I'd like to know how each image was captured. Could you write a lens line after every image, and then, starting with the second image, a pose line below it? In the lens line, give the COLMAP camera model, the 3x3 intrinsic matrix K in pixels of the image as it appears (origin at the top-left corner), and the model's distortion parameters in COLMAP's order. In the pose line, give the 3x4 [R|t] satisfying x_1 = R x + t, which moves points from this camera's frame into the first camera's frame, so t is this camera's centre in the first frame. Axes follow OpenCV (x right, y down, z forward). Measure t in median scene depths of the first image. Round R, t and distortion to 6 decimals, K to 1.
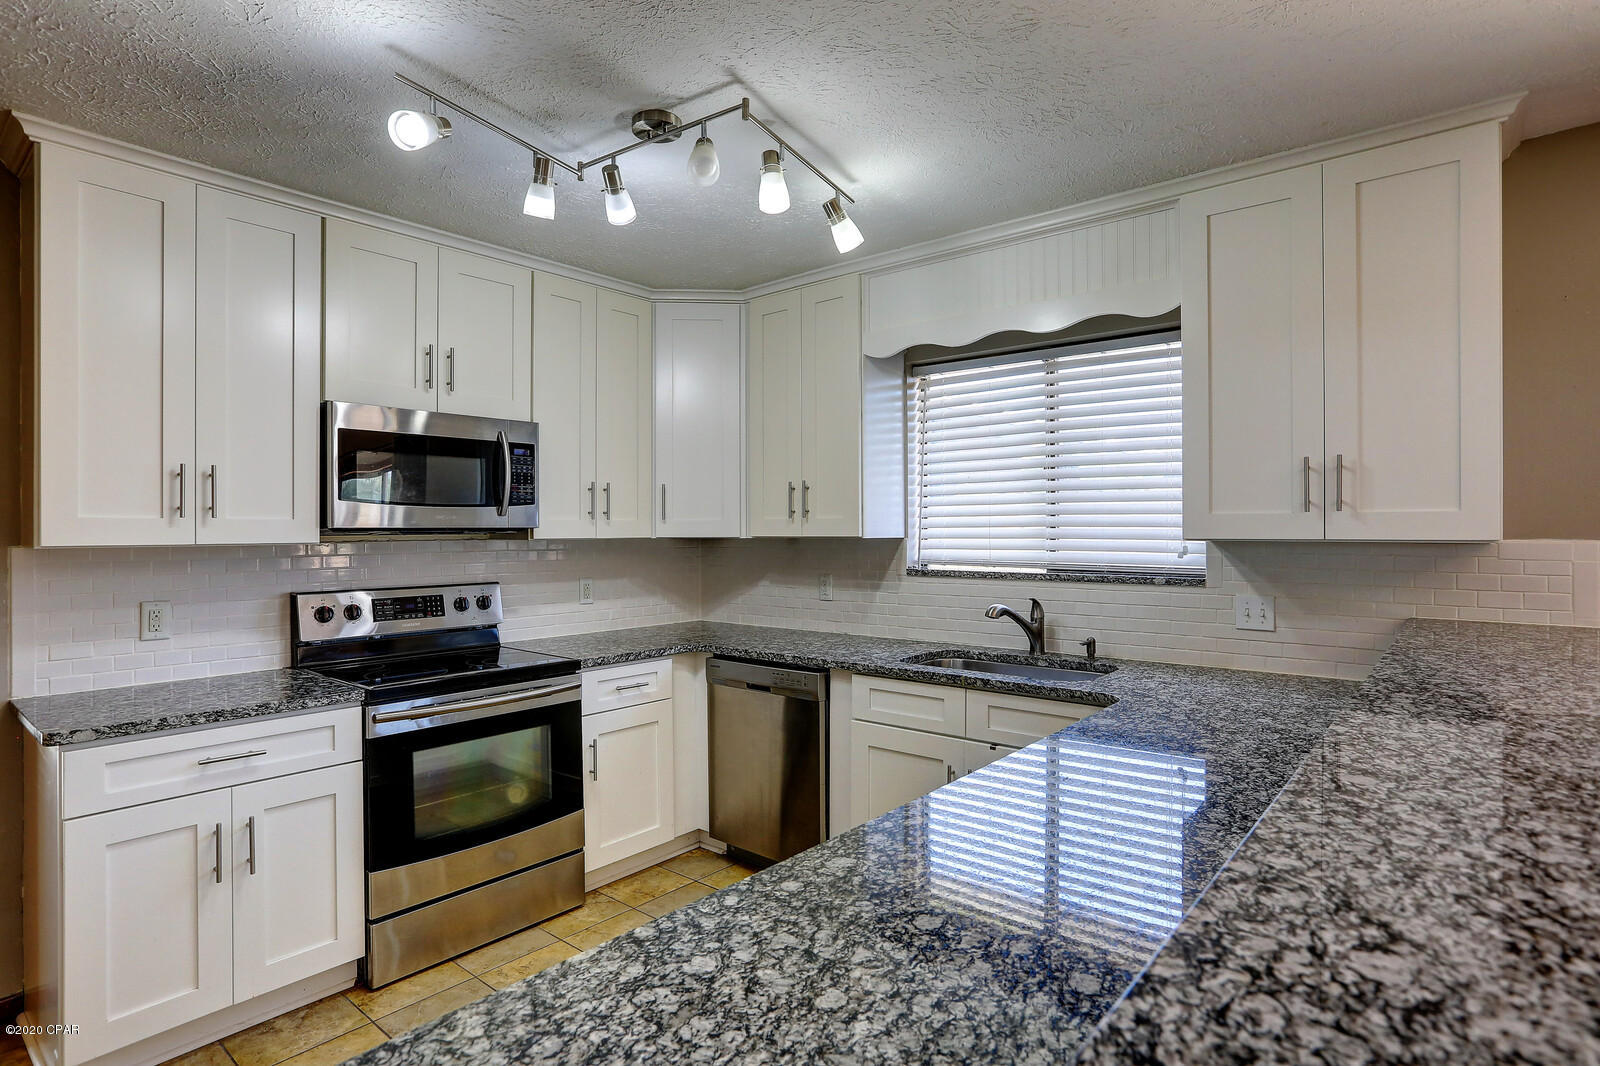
lens RADIAL K [[828.2, 0, 800.0], [0, 828.2, 533.0], [0, 0, 1]] dist [-0.035717, 0.001878]
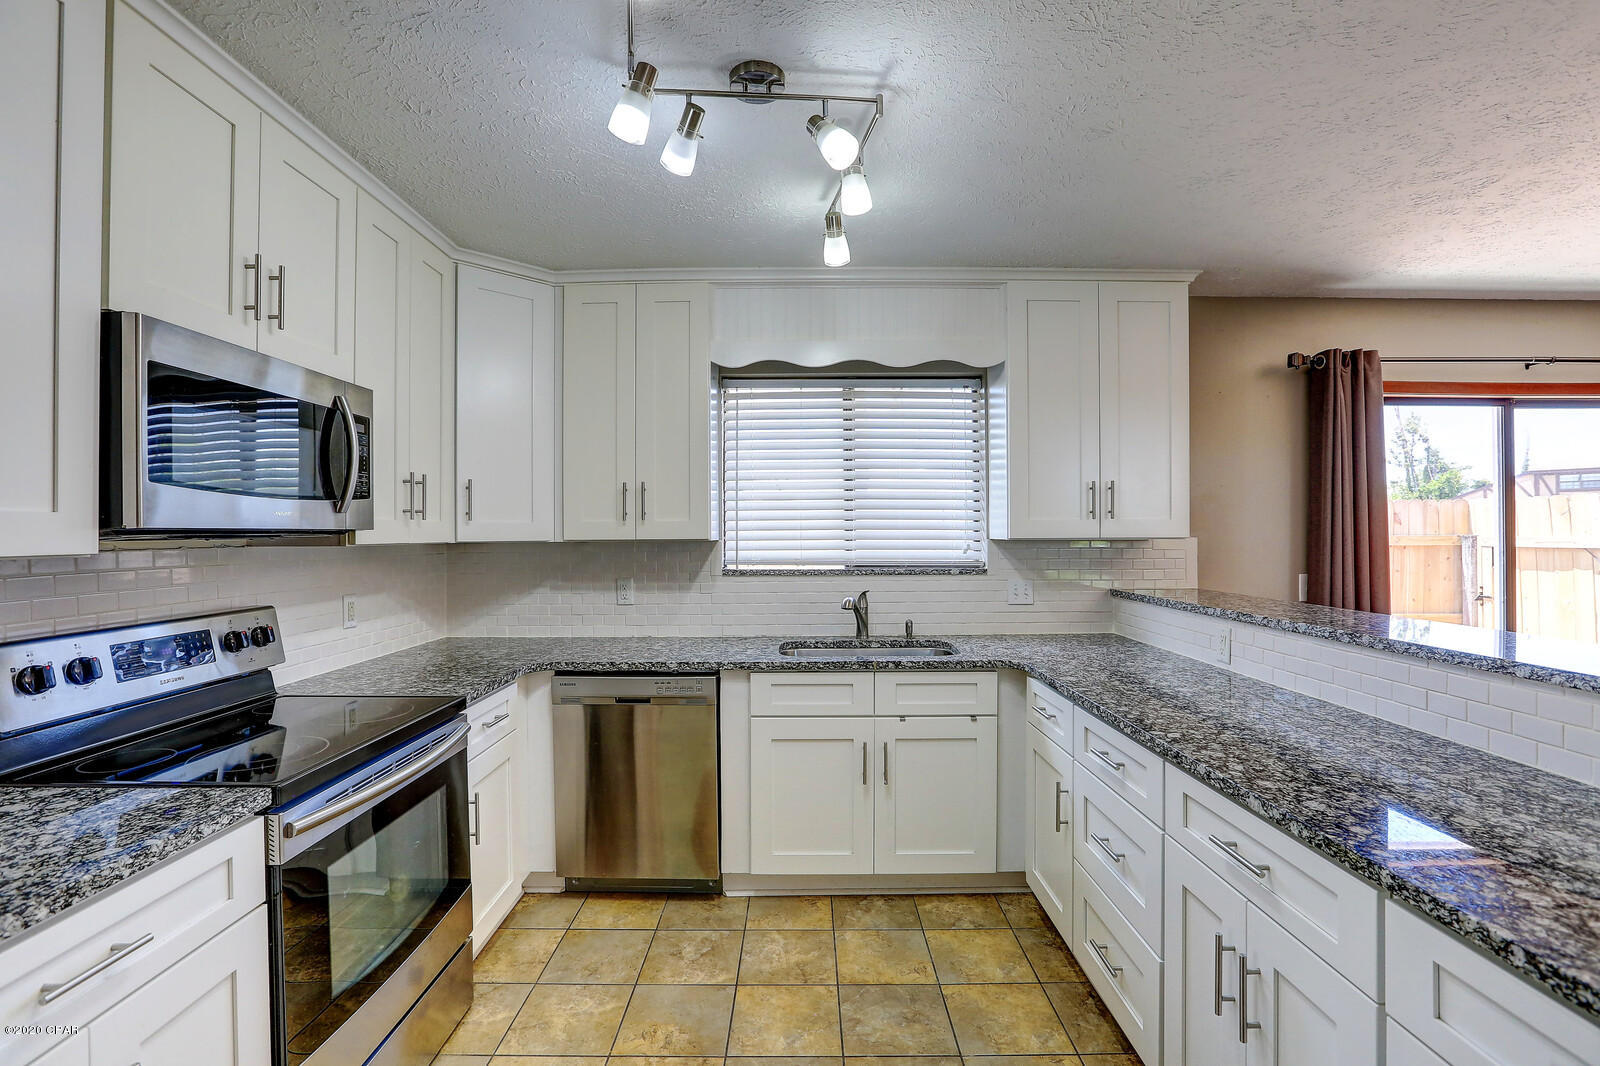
lens RADIAL K [[730.0, 0, 796.2], [0, 730.0, 534.5], [0, 0, 1]] dist [-0.056463, 0.021827]
pose [[0.767612, -0.001792, 0.640913, -0.456064], [0.004048, 0.999990, -0.002052, 0.001102], [-0.640902, 0.004170, 0.767611, 0.262474]]
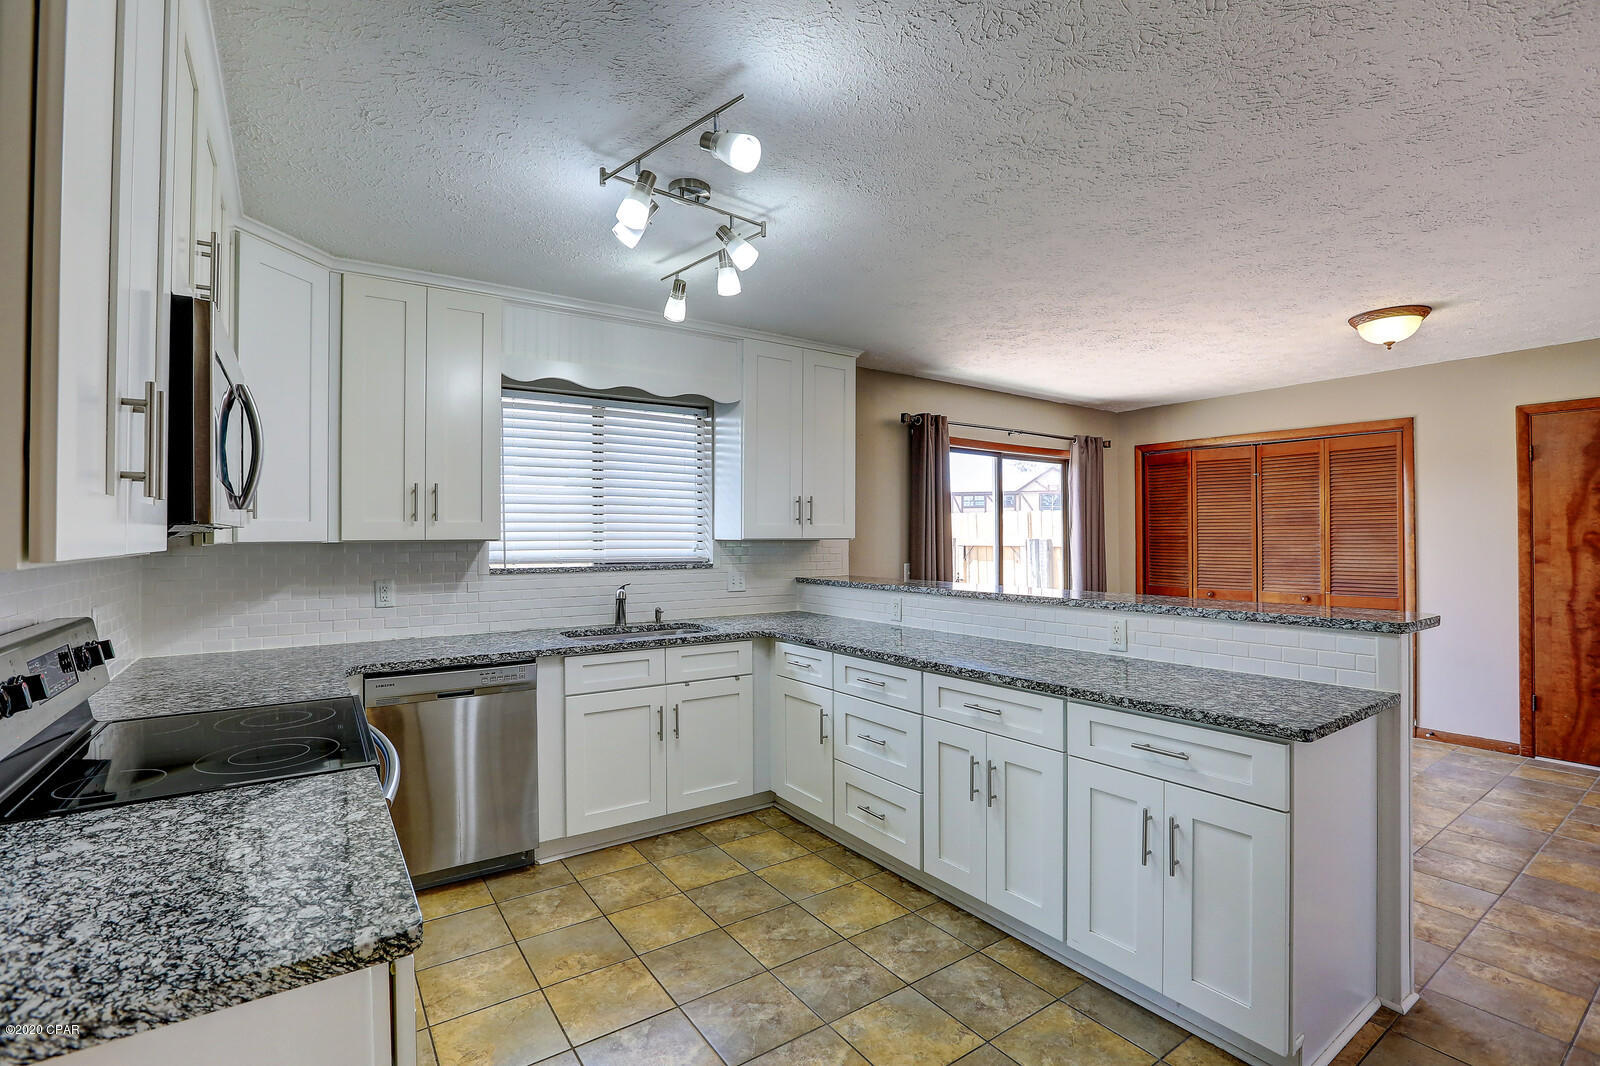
lens RADIAL K [[730.0, 0, 796.2], [0, 730.0, 534.5], [0, 0, 1]] dist [-0.056463, 0.021827]
pose [[0.264173, 0.003276, 0.964470, -0.800913], [0.004099, 0.999981, -0.004520, 0.004166], [-0.964467, 0.005148, 0.264154, 0.406421]]
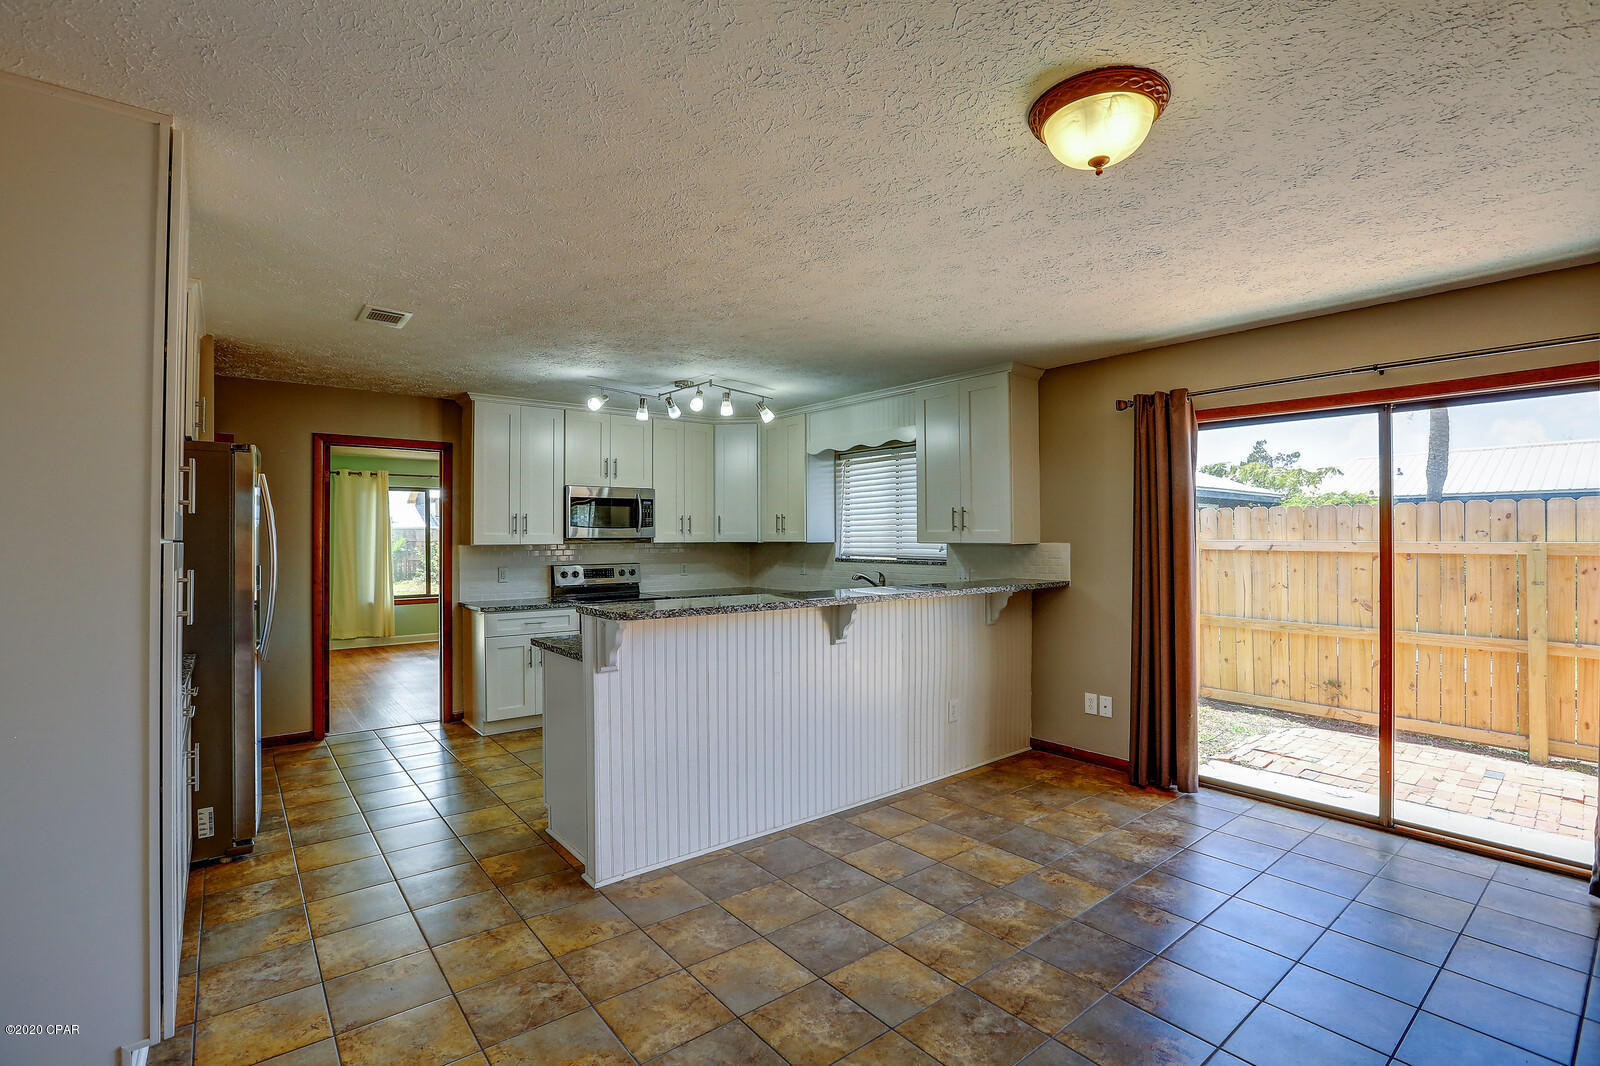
lens RADIAL K [[730.0, 0, 796.2], [0, 730.0, 534.5], [0, 0, 1]] dist [-0.056463, 0.021827]
pose [[0.980378, -0.000649, -0.197123, 0.439618], [-0.000429, 0.999985, -0.005427, -0.003984], [0.197124, 0.005405, 0.980364, -0.832846]]
